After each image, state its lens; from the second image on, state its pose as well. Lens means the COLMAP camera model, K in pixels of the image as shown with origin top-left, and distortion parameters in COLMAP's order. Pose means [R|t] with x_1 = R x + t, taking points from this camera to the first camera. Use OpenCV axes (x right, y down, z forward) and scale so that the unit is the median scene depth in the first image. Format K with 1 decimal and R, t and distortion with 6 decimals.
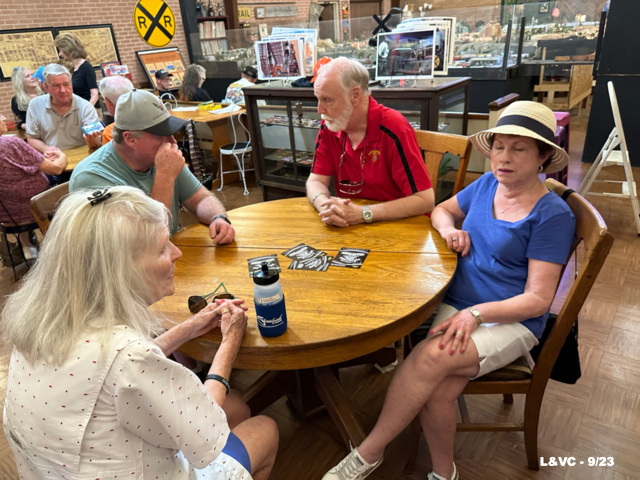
lens RADIAL K [[454.0, 0, 320.8], [0, 454.0, 240.3], [0, 0, 1]] dist [-0.009772, -0.004613]
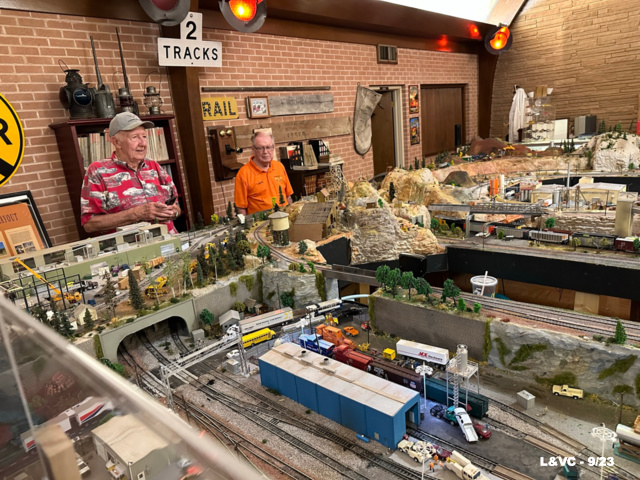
lens RADIAL K [[454.0, 0, 319.2], [0, 454.0, 239.6], [0, 0, 1]] dist [-0.009772, -0.004613]
pose [[0.997249, -0.003333, -0.074045, -0.030729], [-0.010171, 0.983386, -0.181243, -0.266807], [0.073418, 0.181497, 0.980647, 0.536870]]
